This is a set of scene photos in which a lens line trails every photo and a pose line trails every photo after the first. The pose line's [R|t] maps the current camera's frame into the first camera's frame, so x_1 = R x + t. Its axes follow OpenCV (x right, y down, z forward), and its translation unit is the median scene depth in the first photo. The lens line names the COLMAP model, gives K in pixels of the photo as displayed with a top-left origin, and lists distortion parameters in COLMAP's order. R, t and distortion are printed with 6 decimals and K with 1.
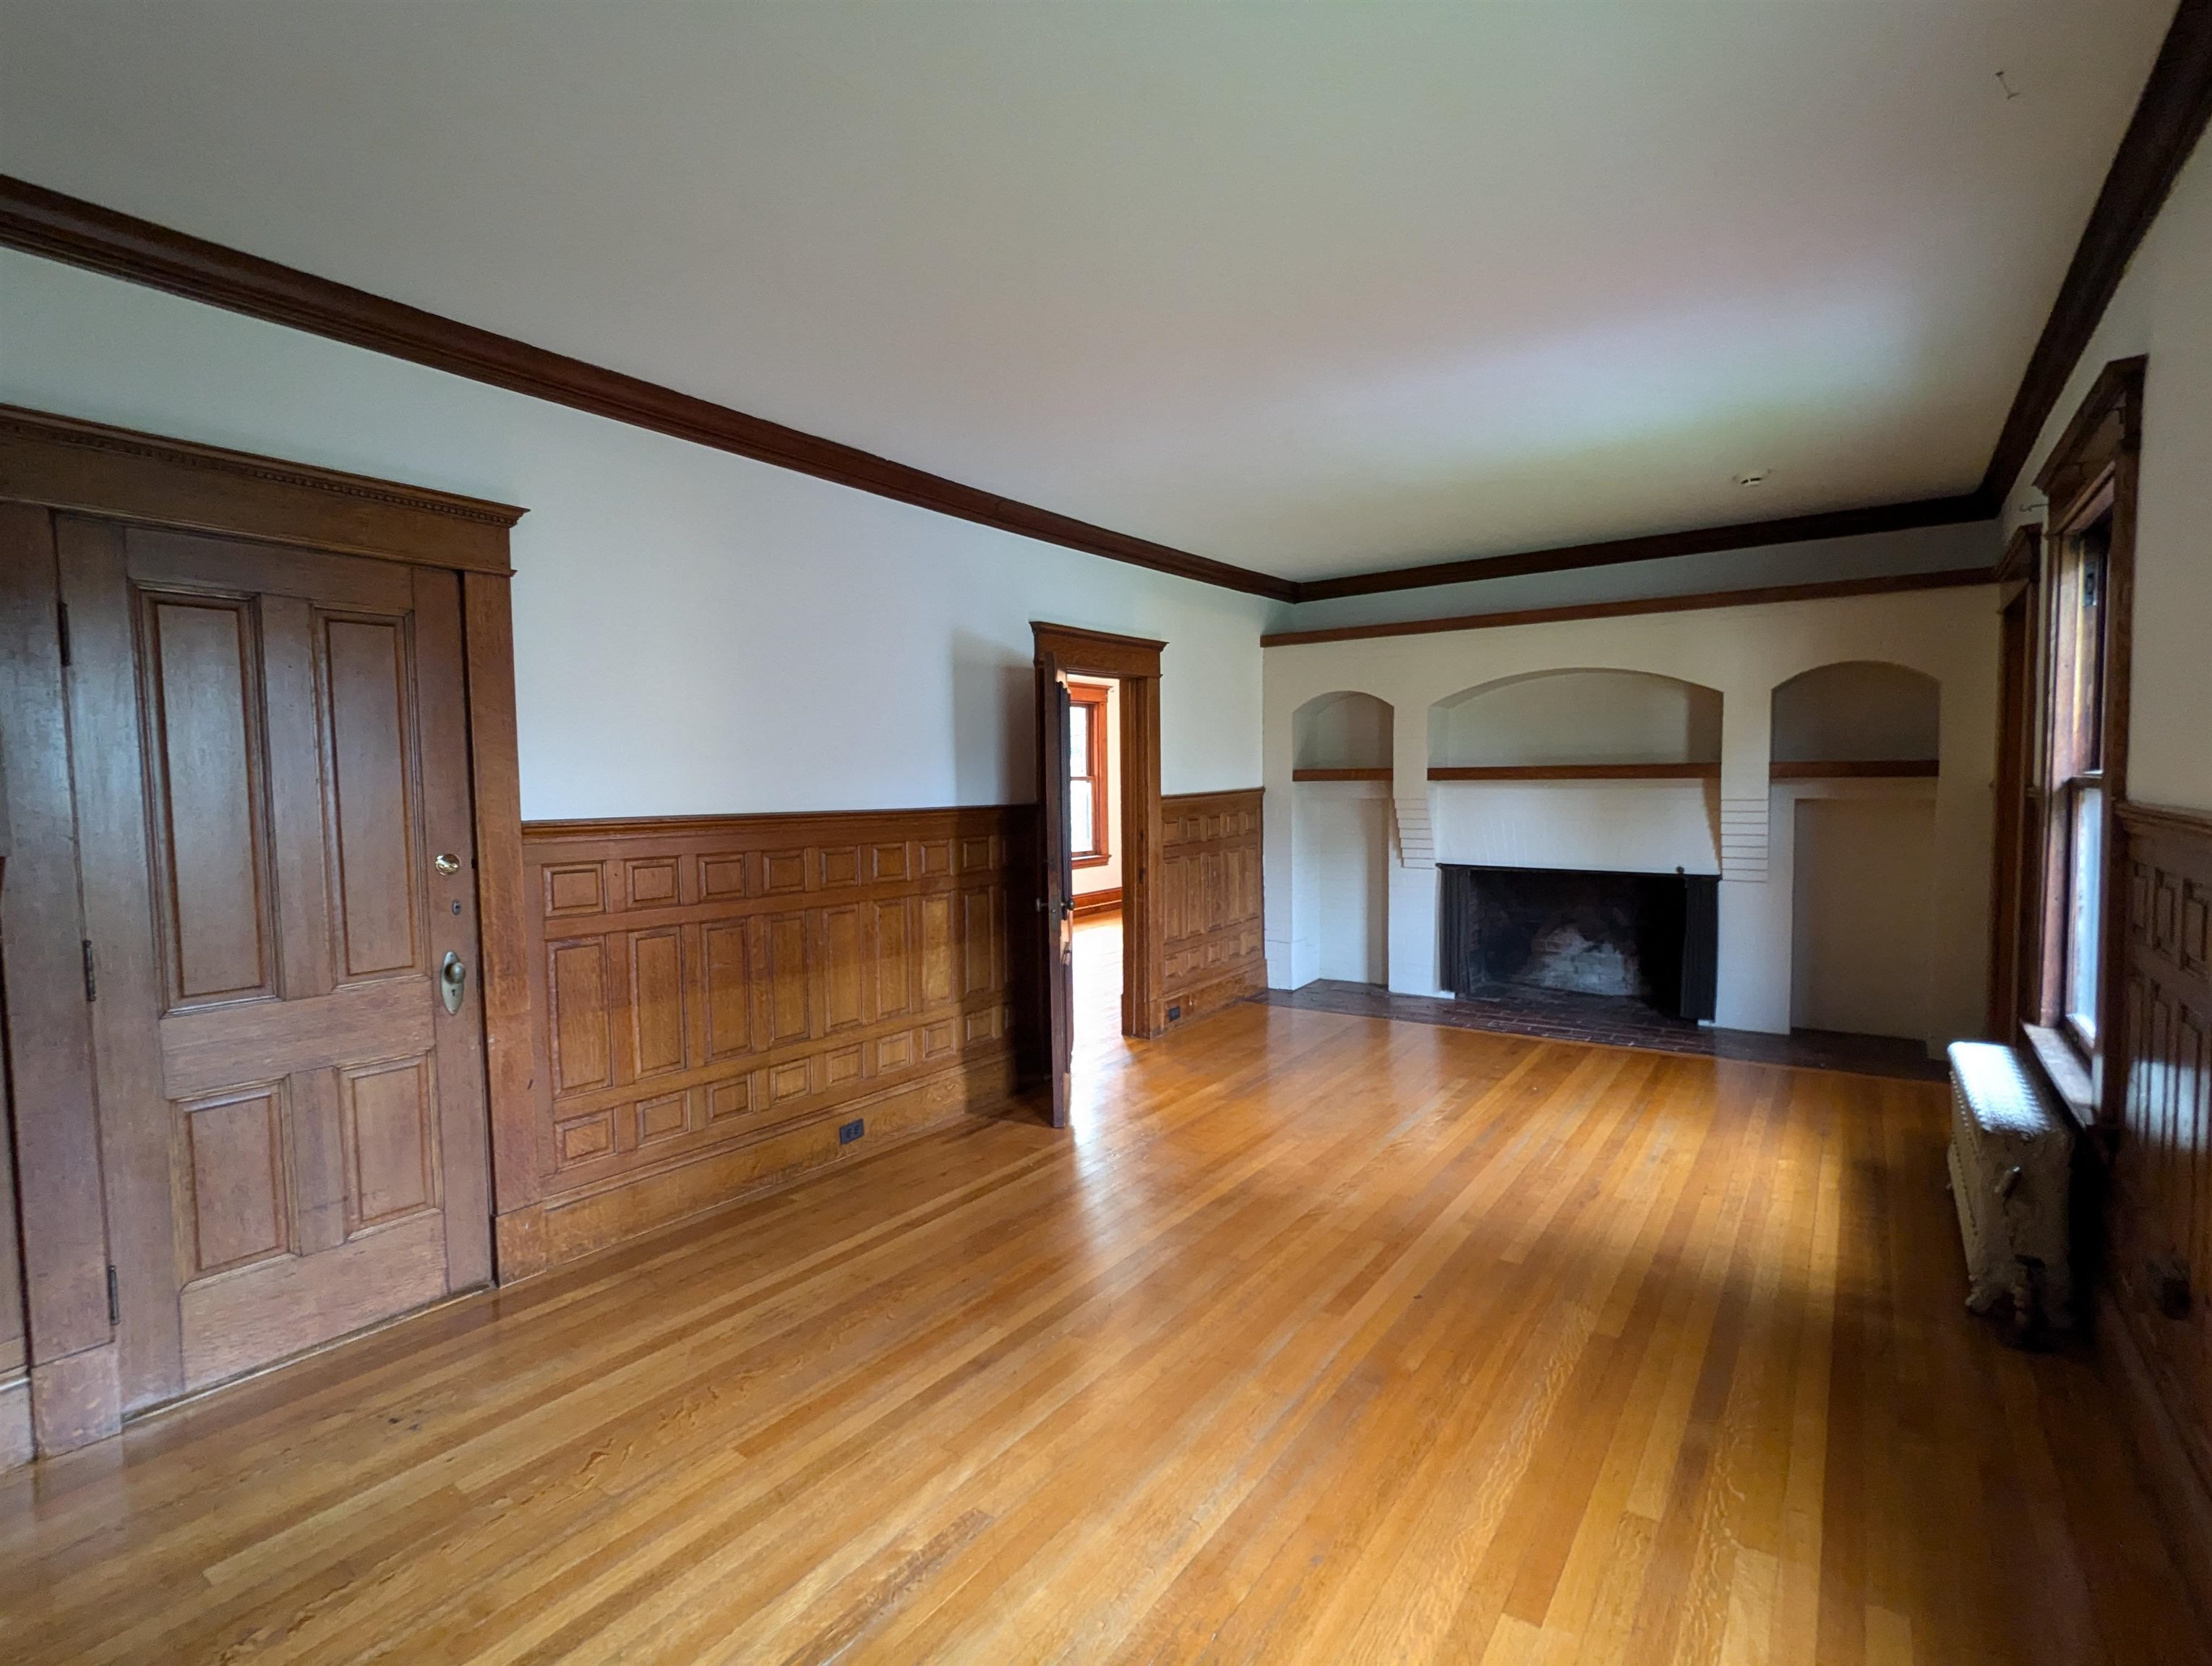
lens RADIAL K [[1043.1, 0, 1092.8], [0, 1043.1, 834.3], [0, 0, 1]] dist [-0.008370, 0.001872]
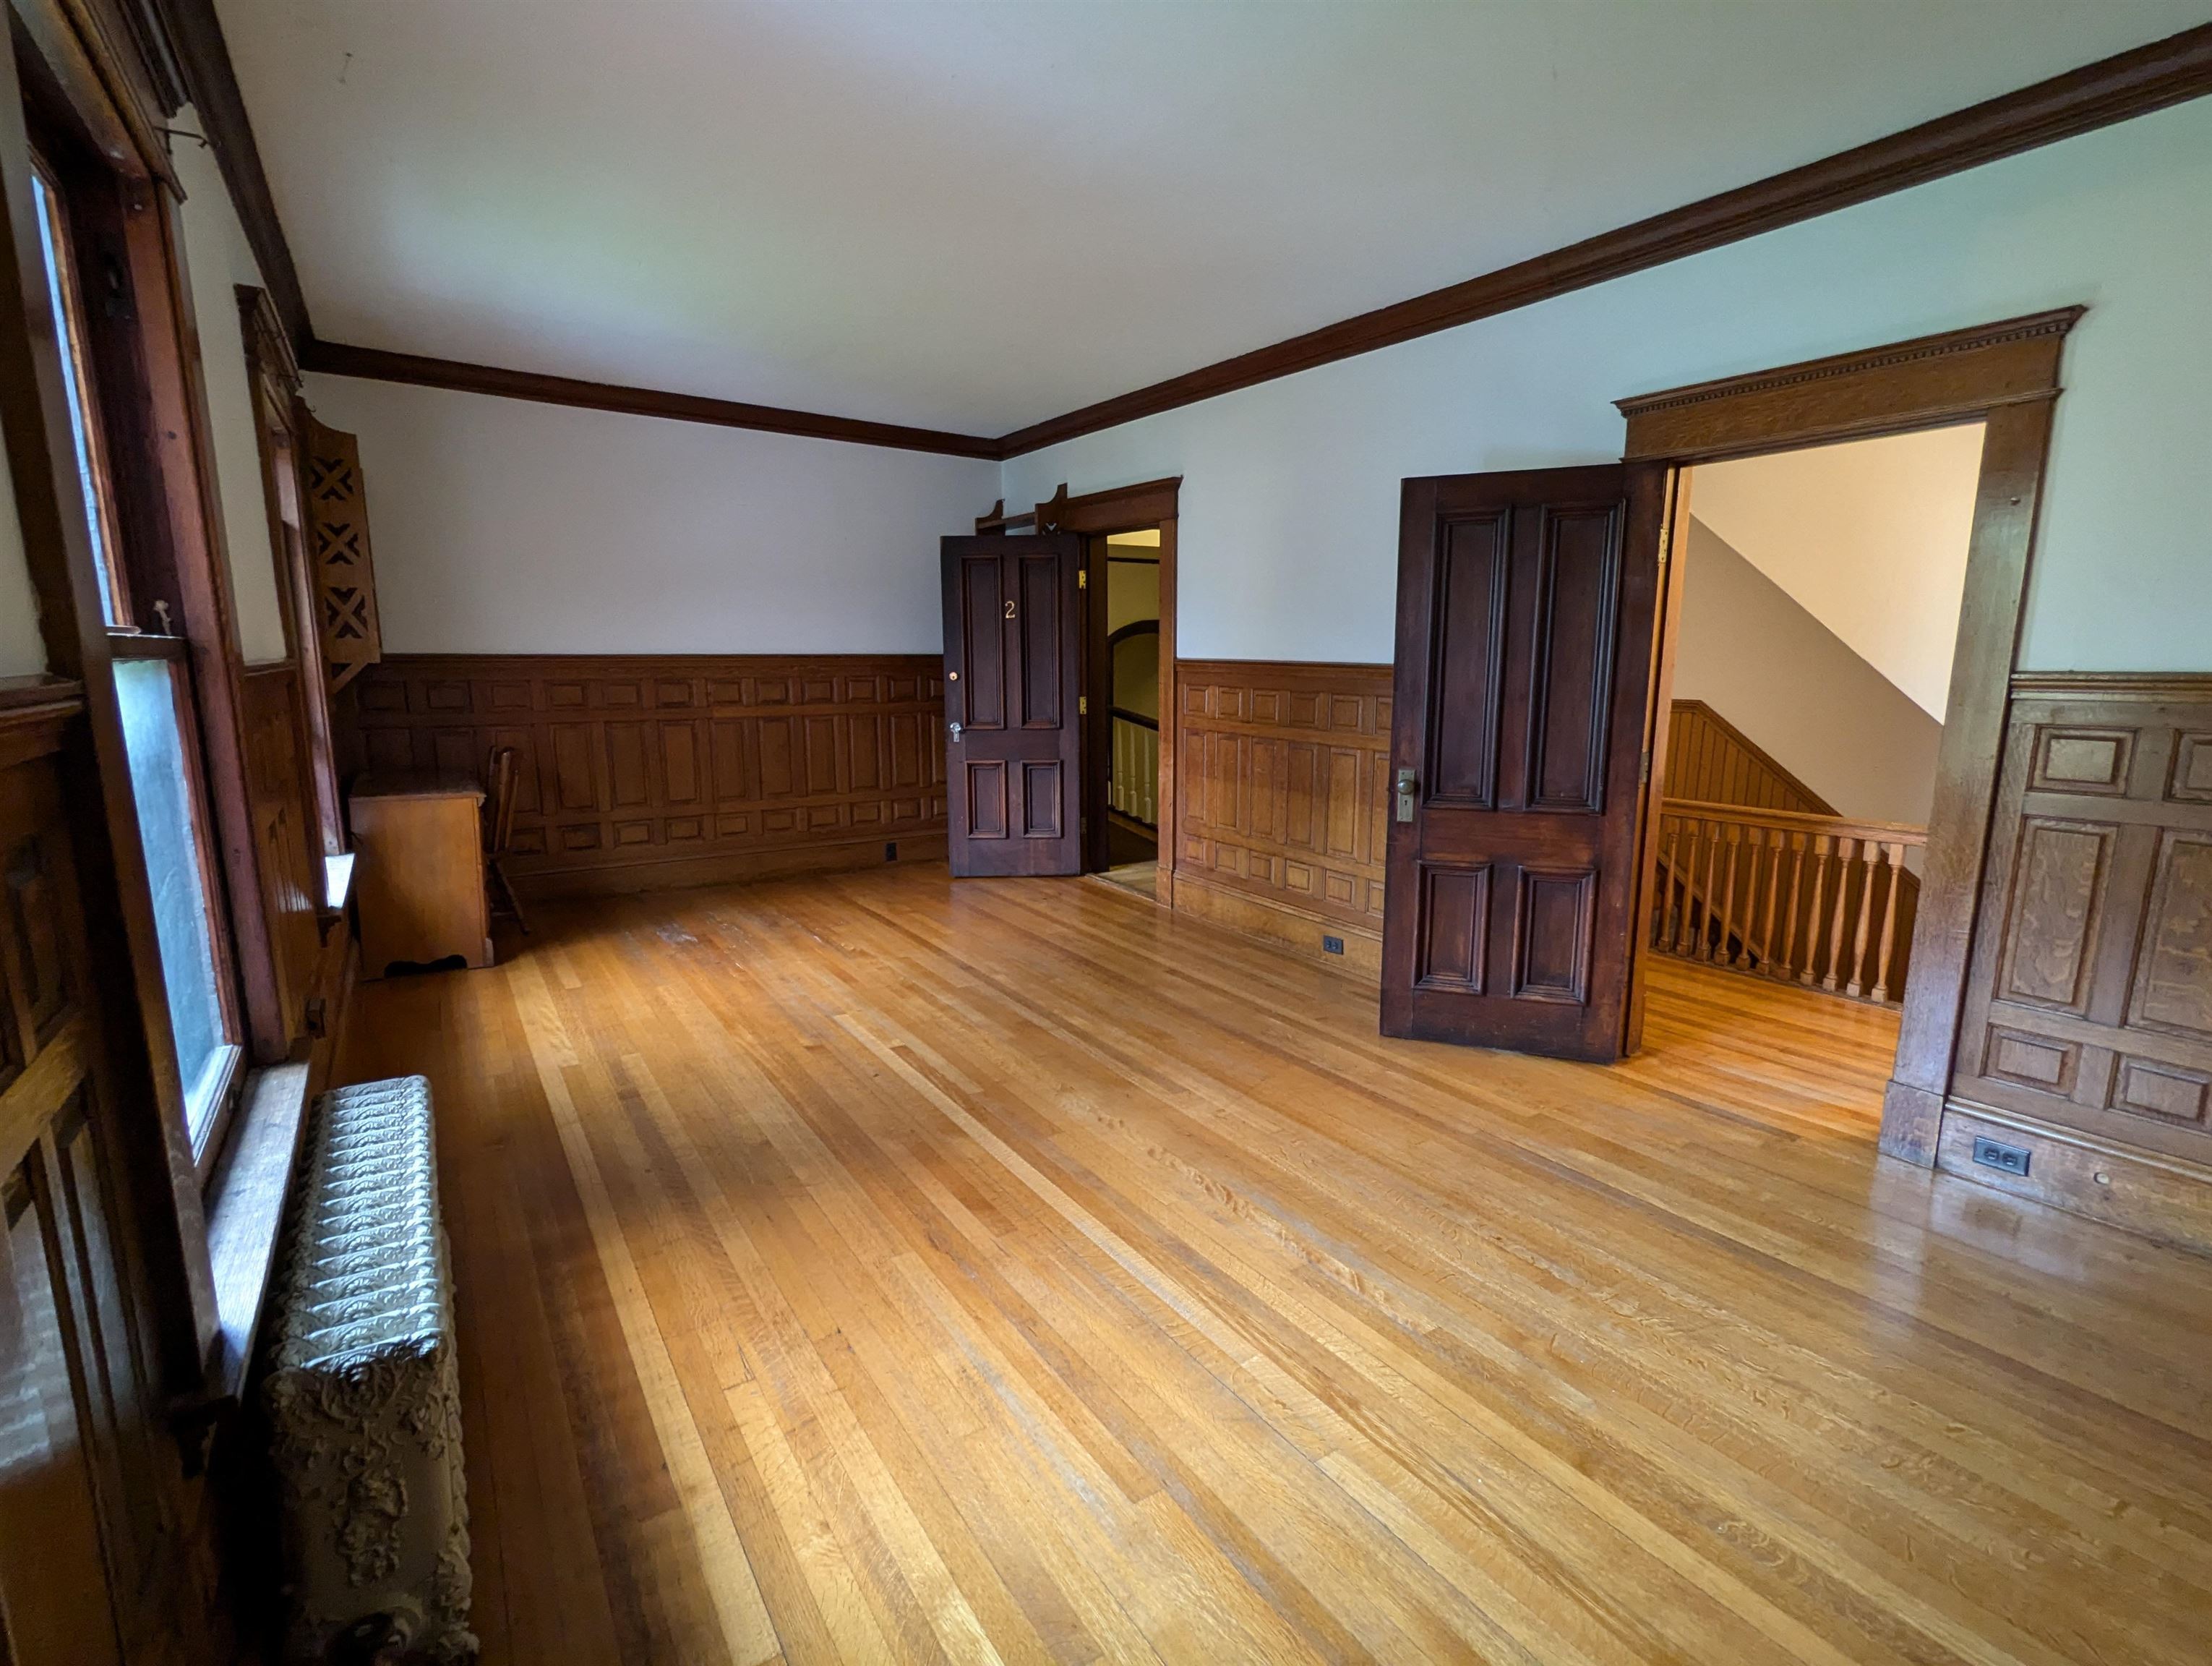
lens RADIAL K [[1043.1, 0, 1091.7], [0, 1043.1, 819.1], [0, 0, 1]] dist [-0.008370, 0.001872]
pose [[-0.350112, 0.165782, -0.921921, 0.698451], [-0.048288, 0.979711, 0.194512, -0.047278], [0.935462, 0.112618, -0.335004, 0.872801]]
